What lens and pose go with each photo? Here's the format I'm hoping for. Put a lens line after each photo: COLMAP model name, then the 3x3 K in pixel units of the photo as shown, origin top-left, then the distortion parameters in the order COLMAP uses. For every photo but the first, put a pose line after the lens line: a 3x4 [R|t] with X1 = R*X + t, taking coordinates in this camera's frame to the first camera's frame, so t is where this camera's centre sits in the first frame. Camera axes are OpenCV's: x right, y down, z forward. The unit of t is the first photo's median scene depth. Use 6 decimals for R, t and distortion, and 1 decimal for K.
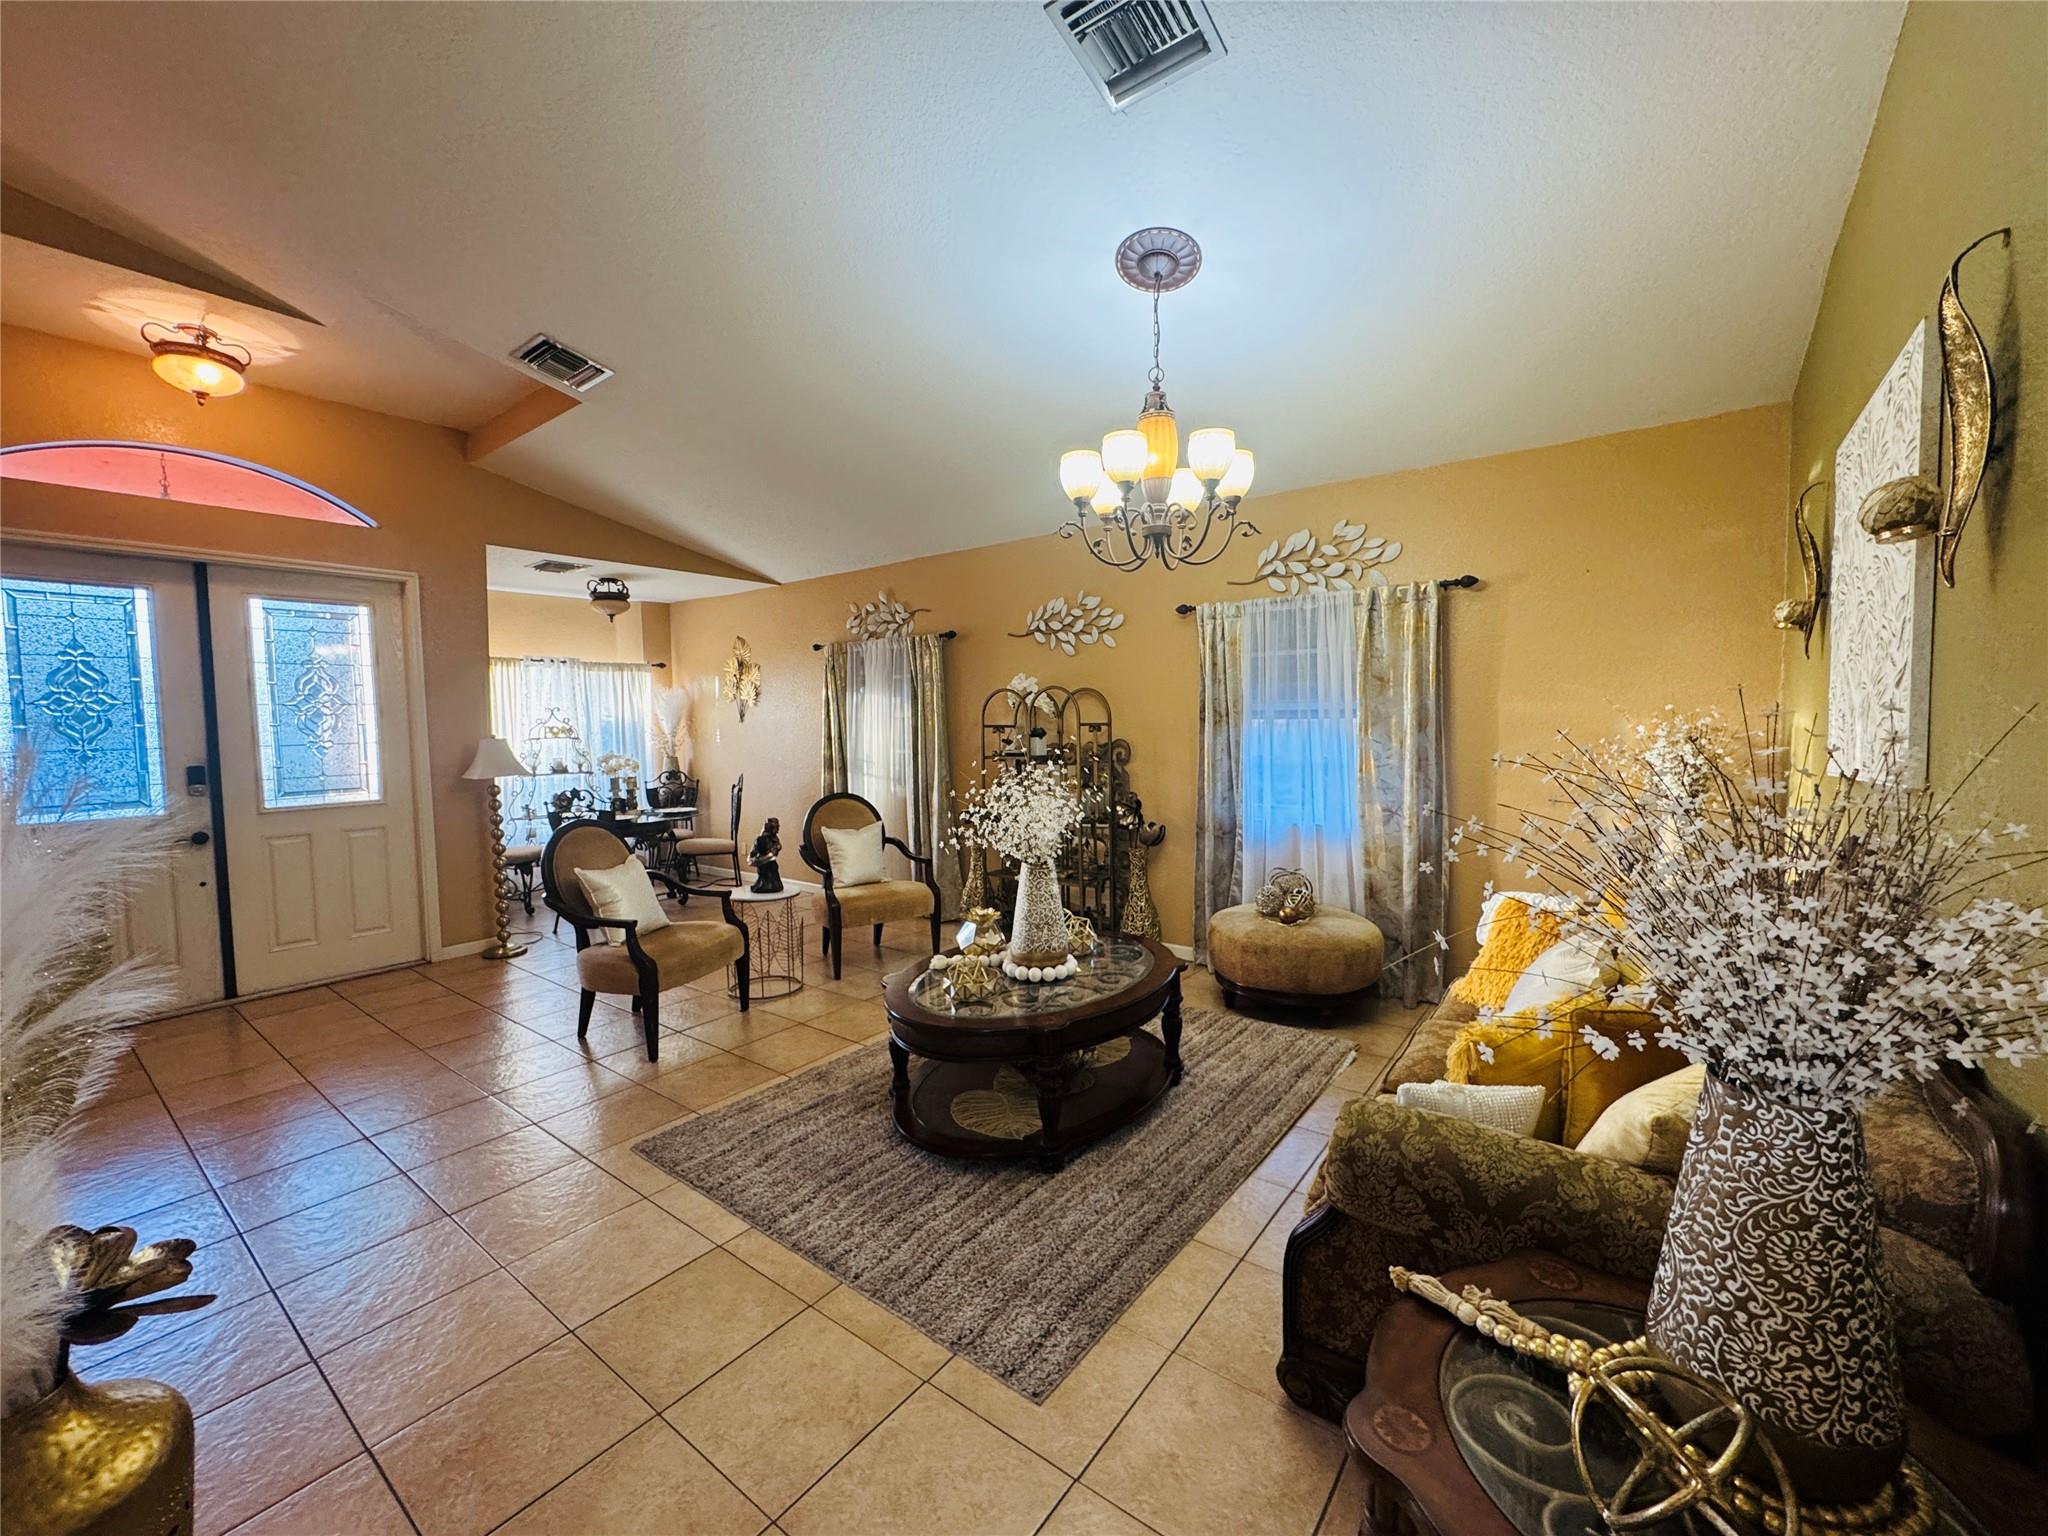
lens RADIAL K [[822.1, 0, 1026.6], [0, 822.1, 764.9], [0, 0, 1]] dist [-0.004151, 0.000179]
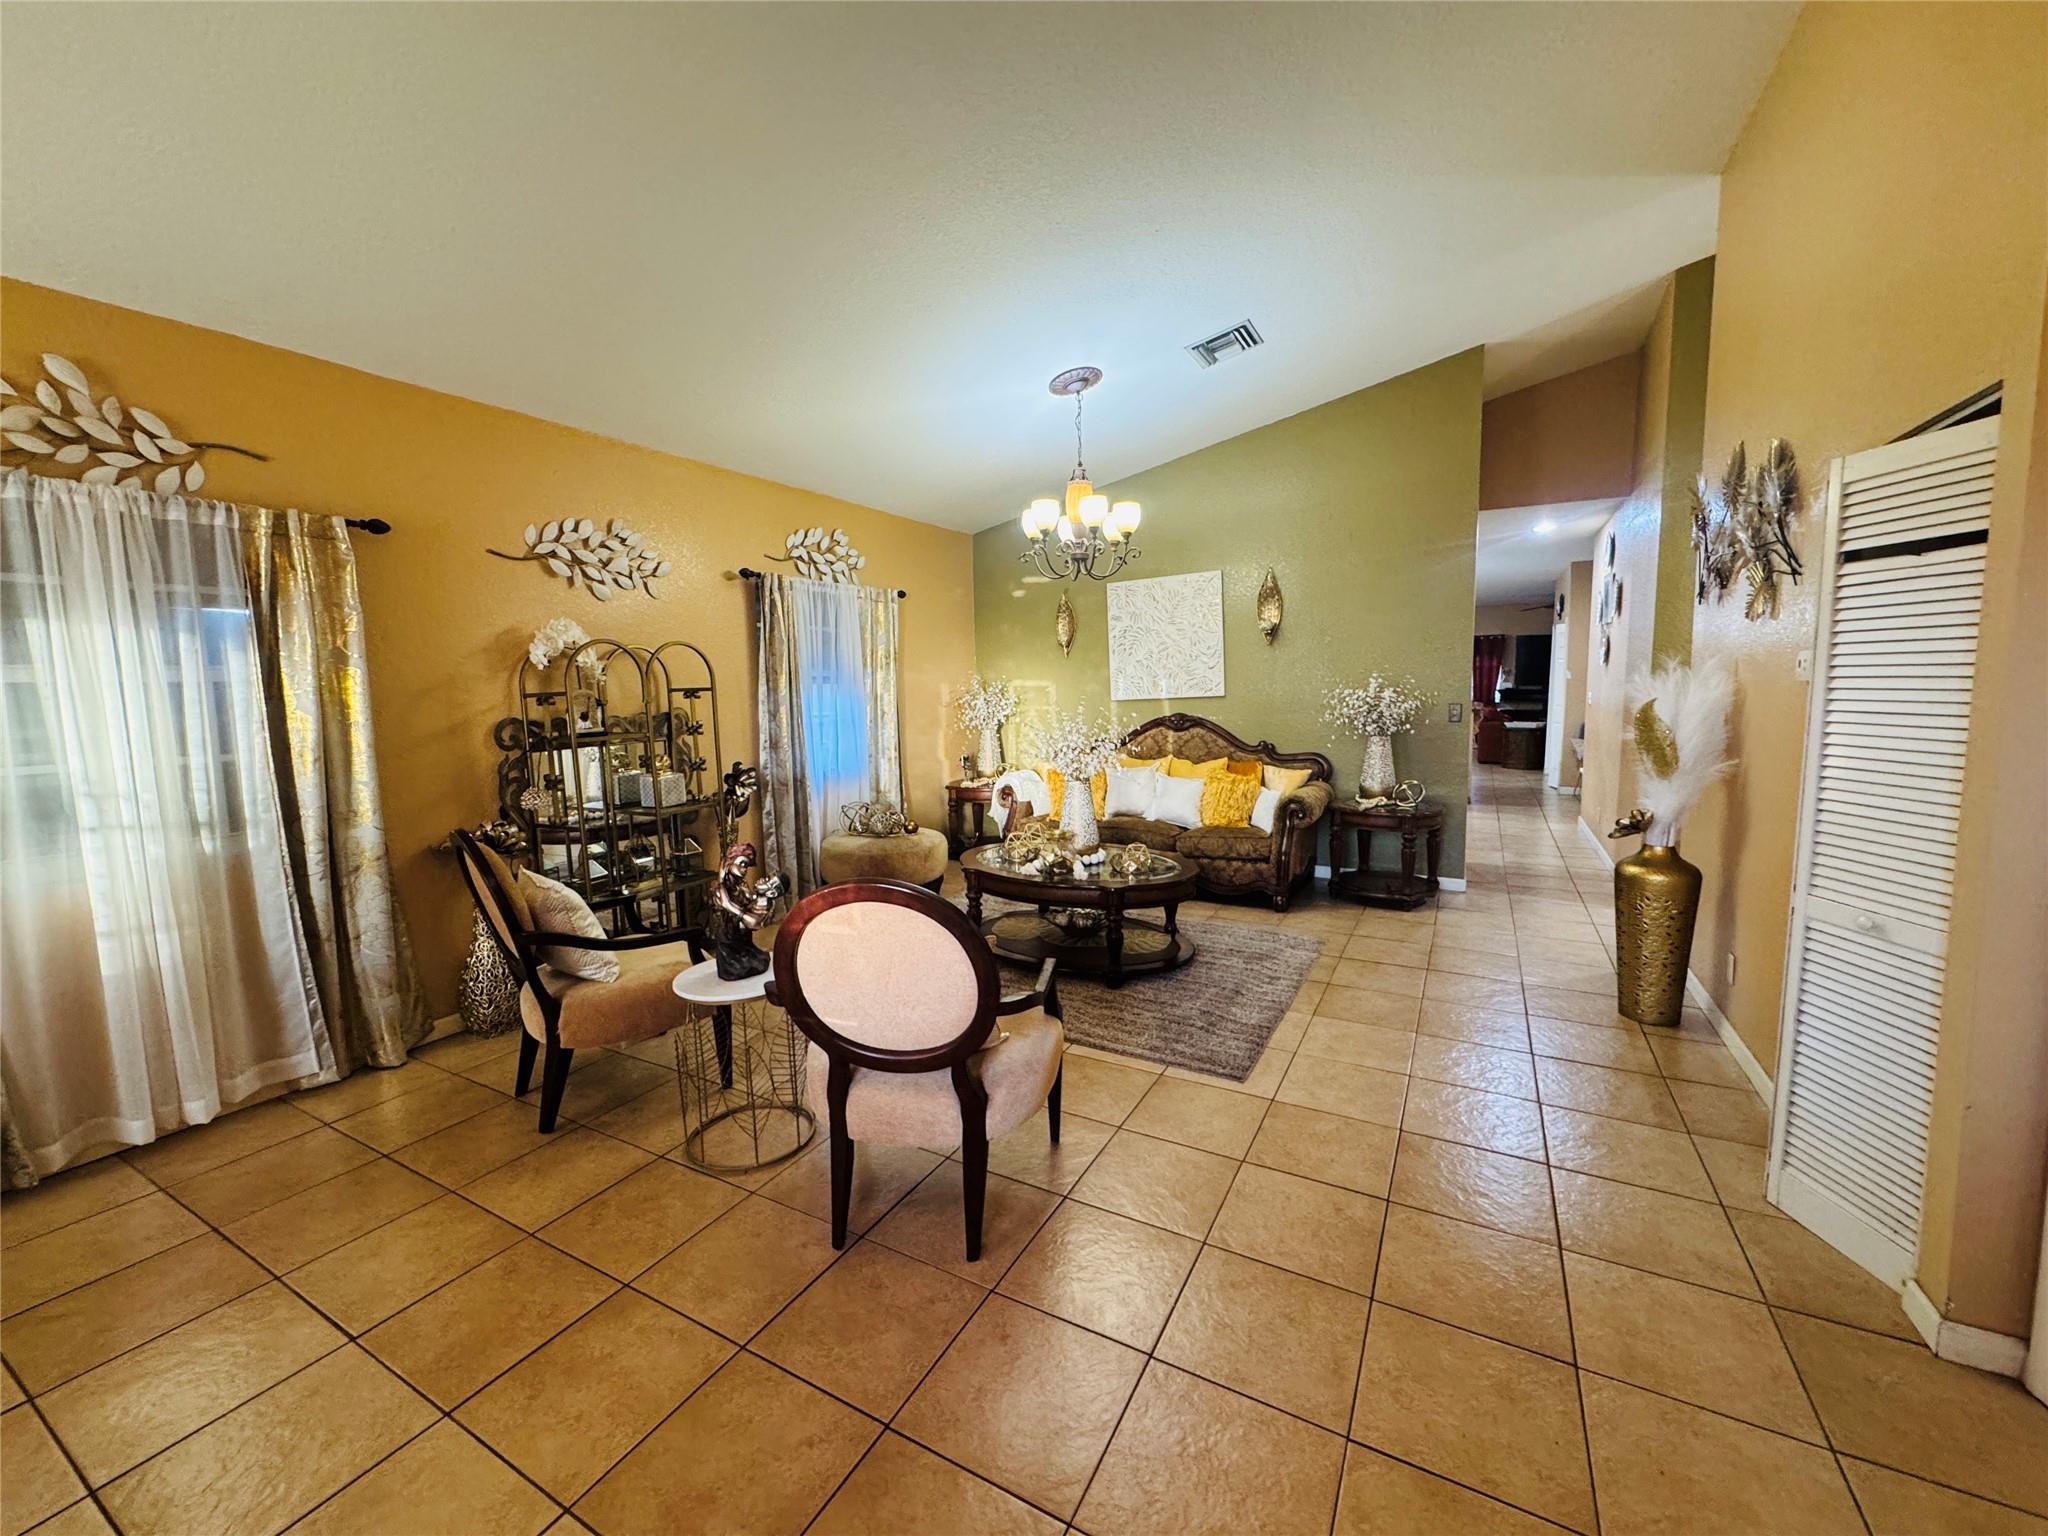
lens RADIAL K [[822.1, 0, 1026.6], [0, 822.1, 764.9], [0, 0, 1]] dist [-0.004151, 0.000179]
pose [[-0.142779, -0.083163, 0.986255, -0.800574], [0.075675, 0.992630, 0.094656, -0.025303], [-0.986857, 0.088150, -0.135434, 0.766296]]
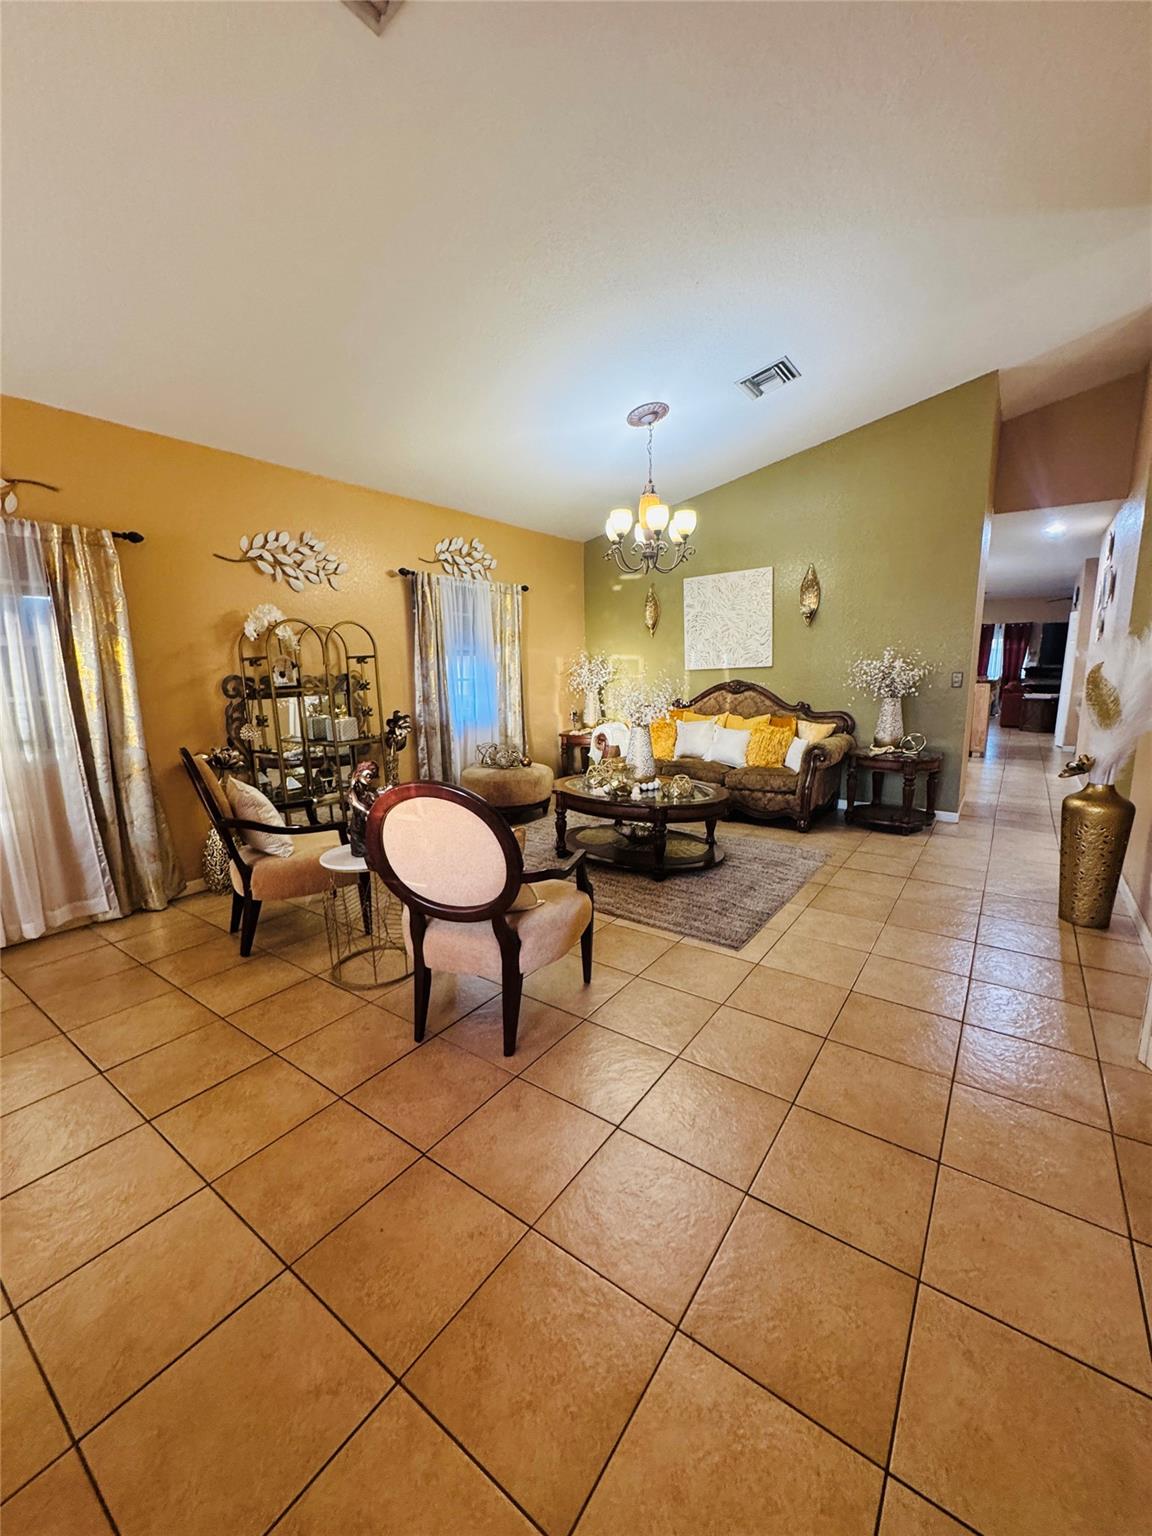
lens RADIAL K [[616.5, 0, 576.0], [0, 616.5, 768.0], [0, 0, 1]] dist [-0.004151, 0.000179]
pose [[-0.029210, -0.153638, 0.987695, -0.810094], [0.071201, 0.985287, 0.155369, -0.007299], [-0.997034, 0.074863, -0.017841, 0.708655]]
